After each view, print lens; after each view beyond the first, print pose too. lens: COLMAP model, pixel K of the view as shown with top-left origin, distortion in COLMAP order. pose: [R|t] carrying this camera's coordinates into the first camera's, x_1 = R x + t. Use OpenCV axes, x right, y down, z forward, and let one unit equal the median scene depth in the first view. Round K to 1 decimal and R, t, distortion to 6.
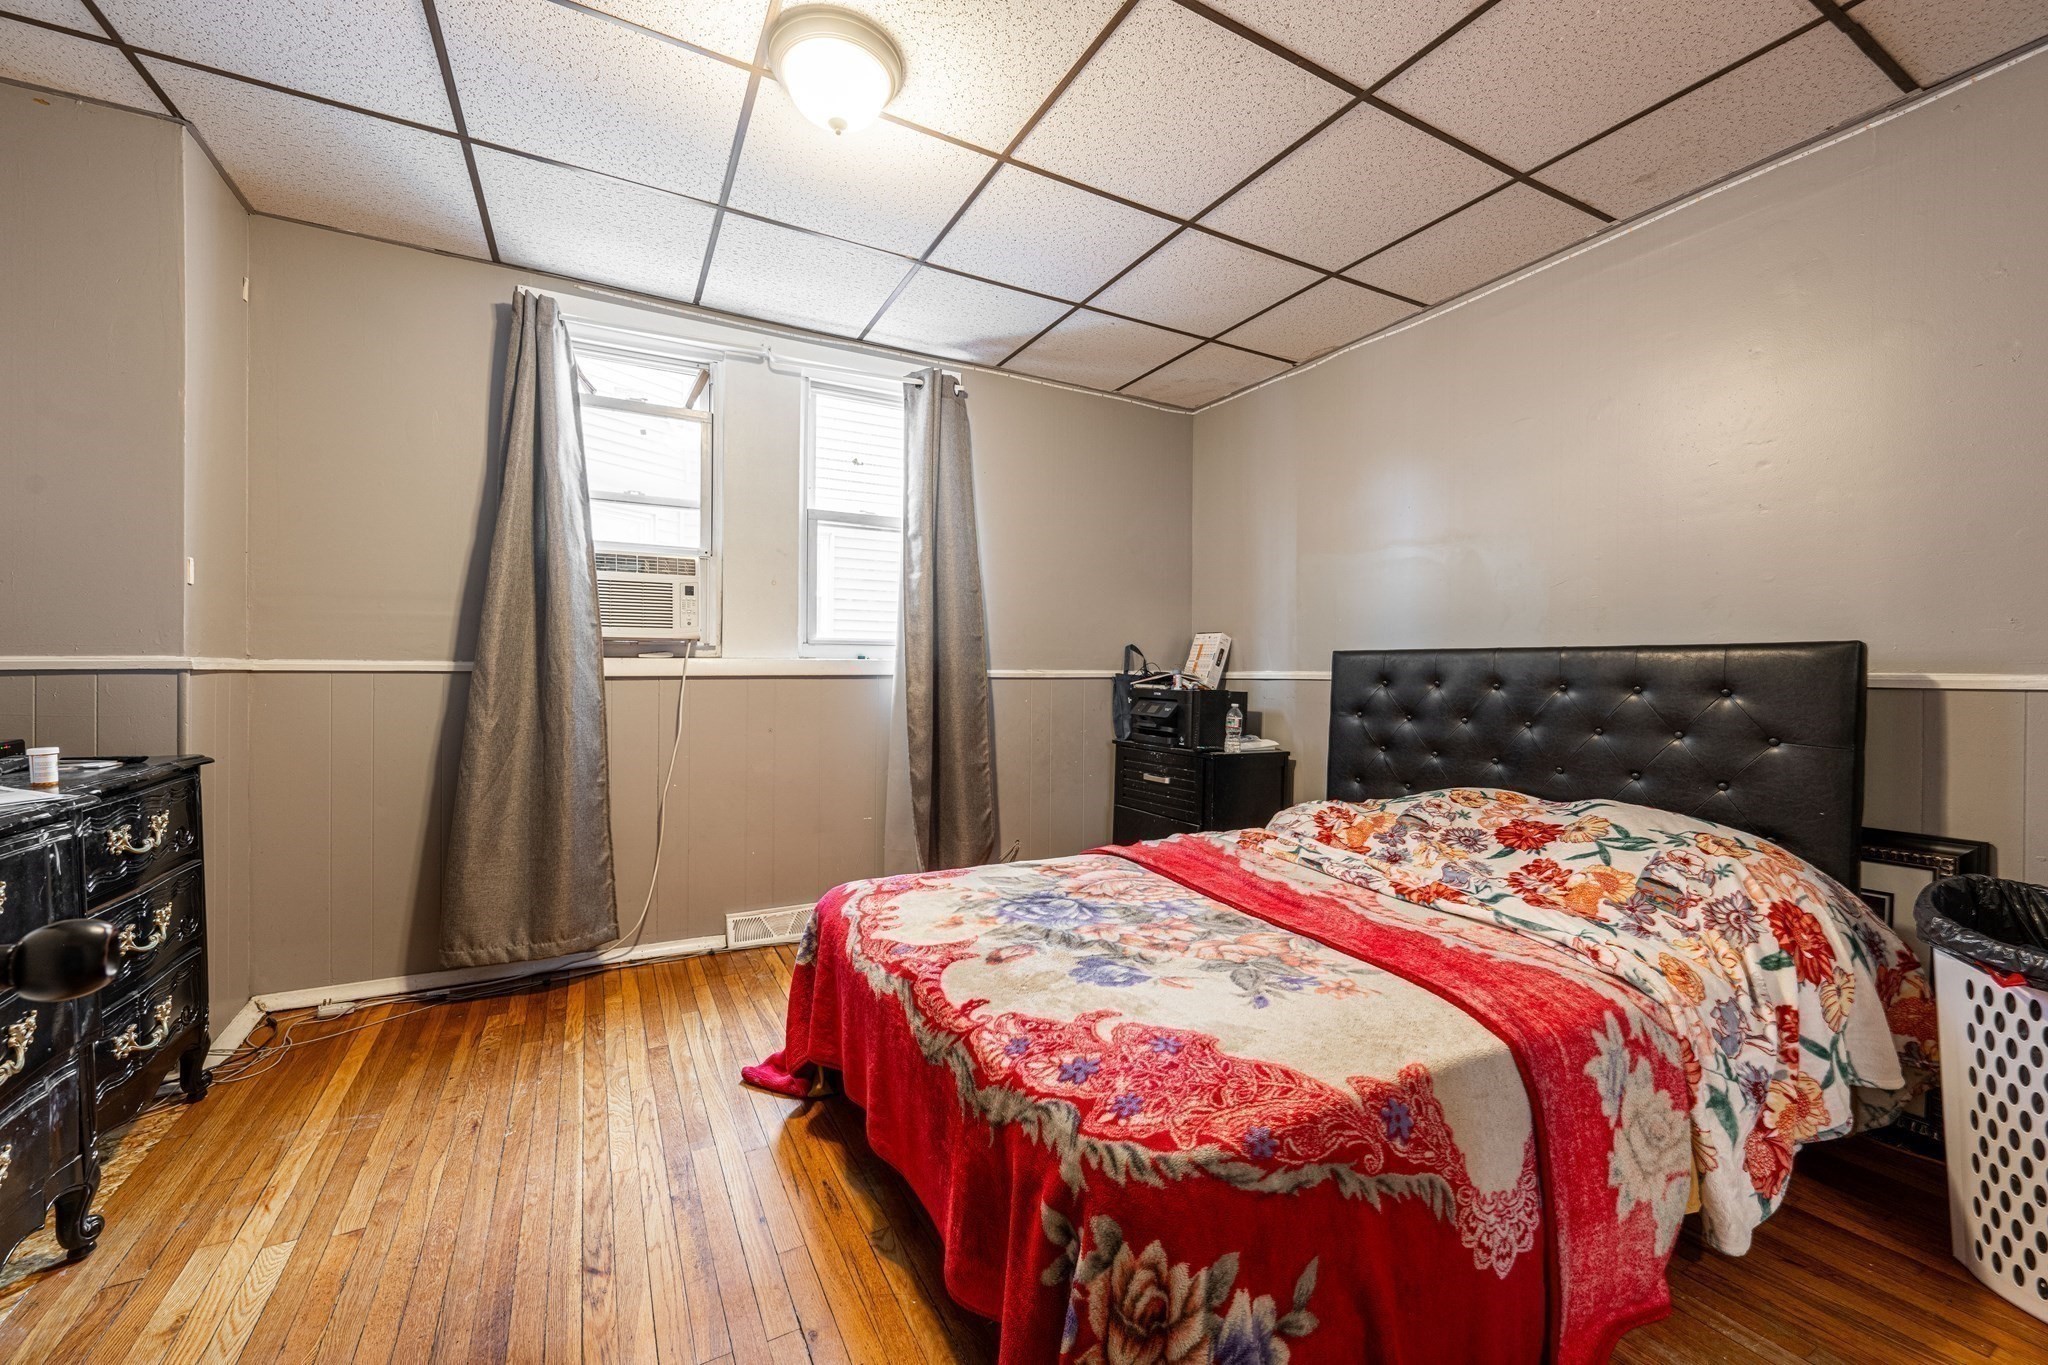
lens RADIAL K [[802.5, 0, 1032.2], [0, 802.5, 678.5], [0, 0, 1]] dist [0.000538, 0.000067]
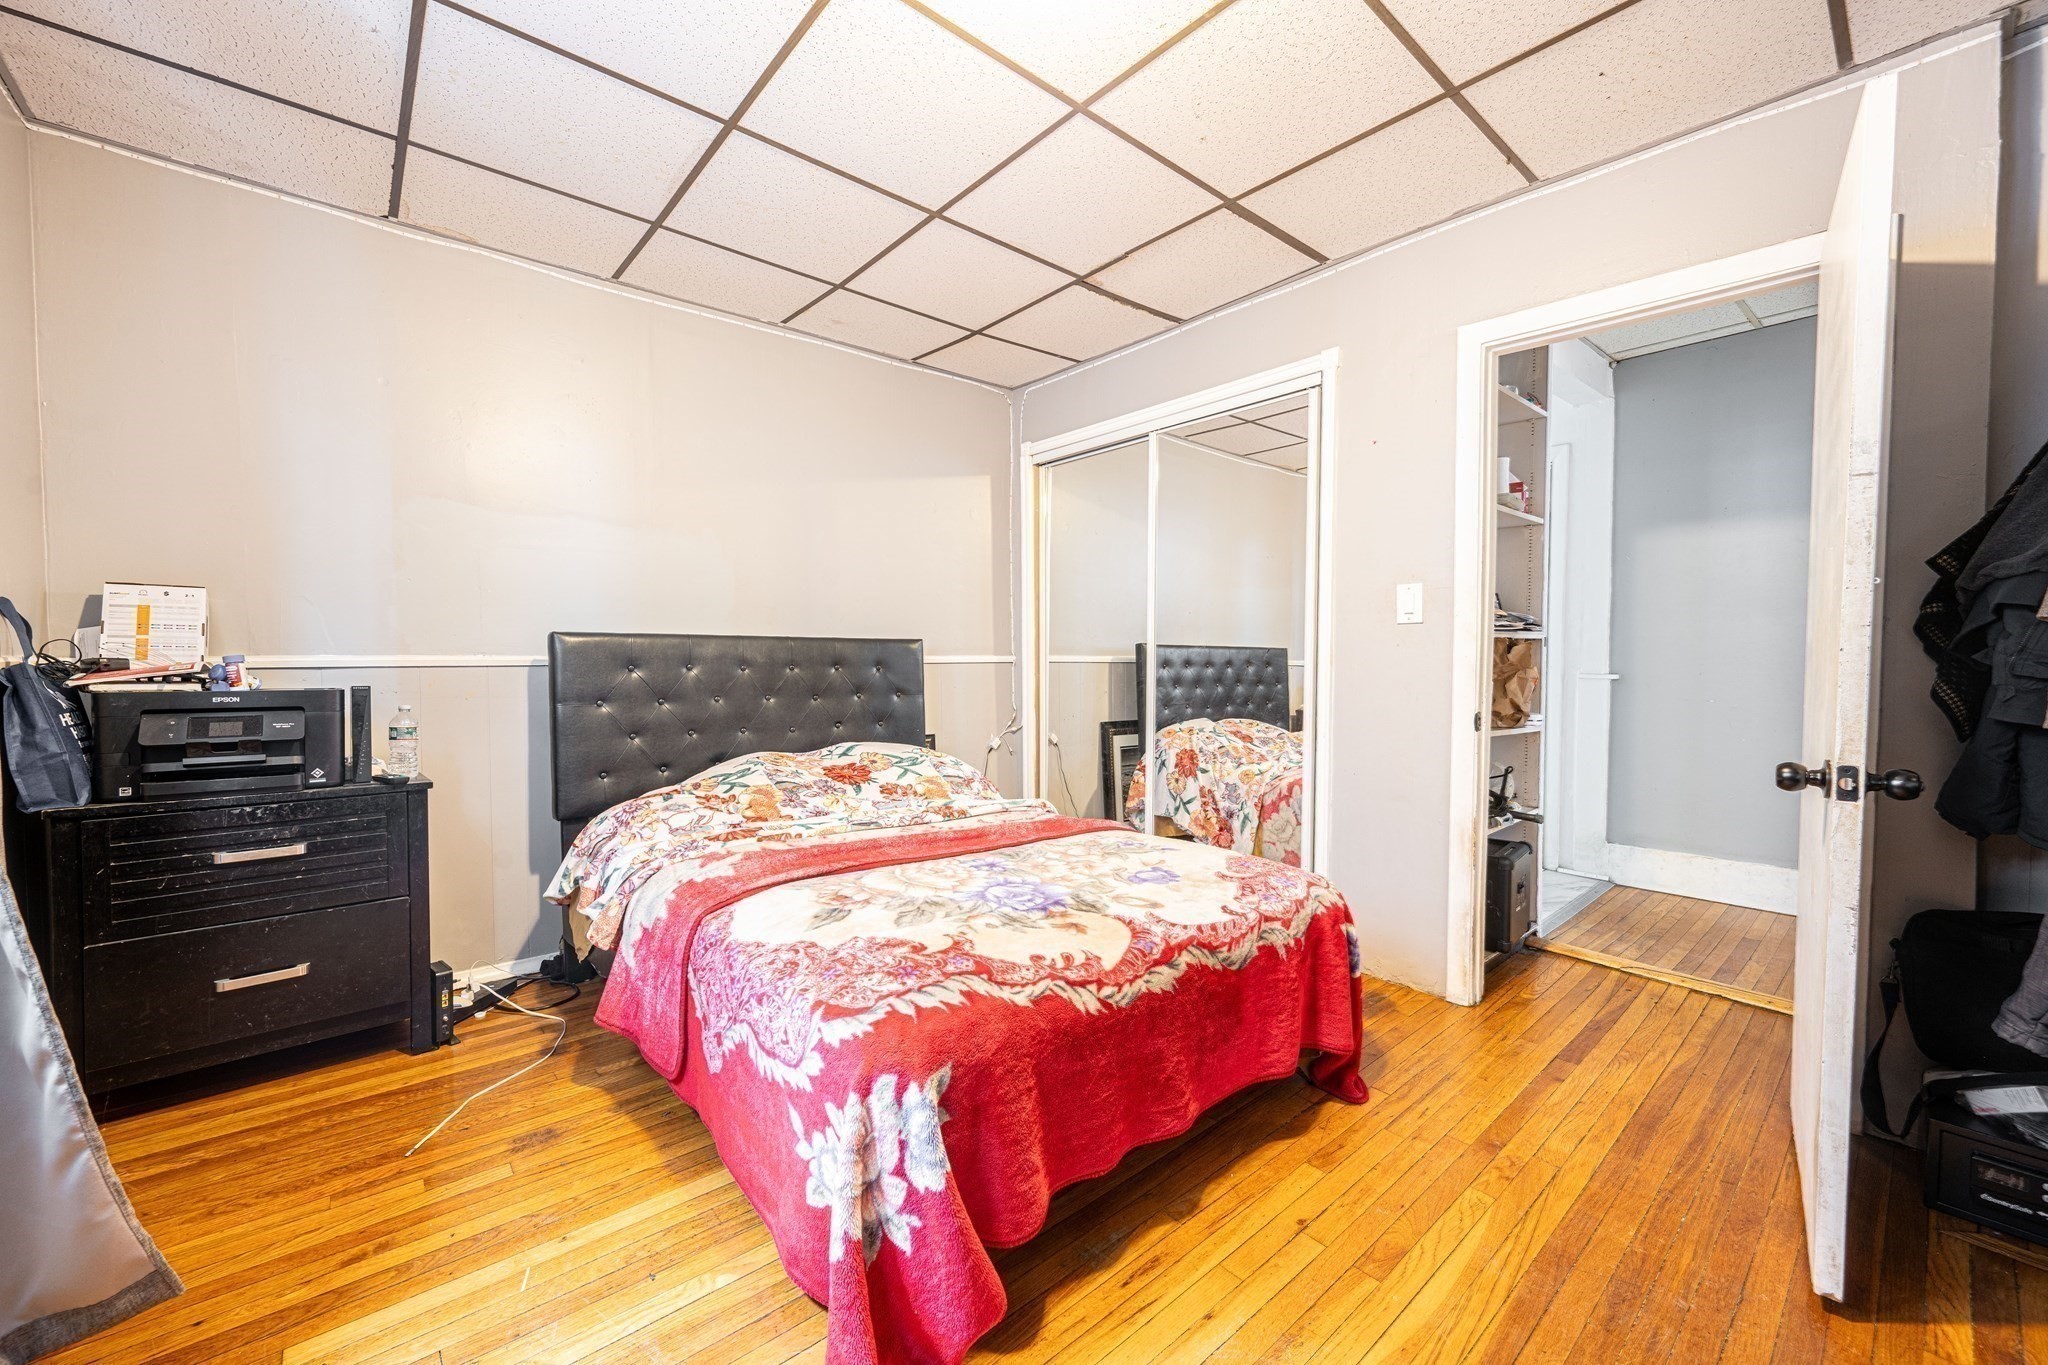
lens RADIAL K [[802.5, 0, 1035.3], [0, 802.5, 674.1], [0, 0, 1]] dist [0.000538, 0.000067]
pose [[-0.214670, -0.033232, 0.976121, -0.938798], [0.004043, 0.999382, 0.034913, -0.027103], [-0.976678, 0.011441, -0.214403, 1.155730]]
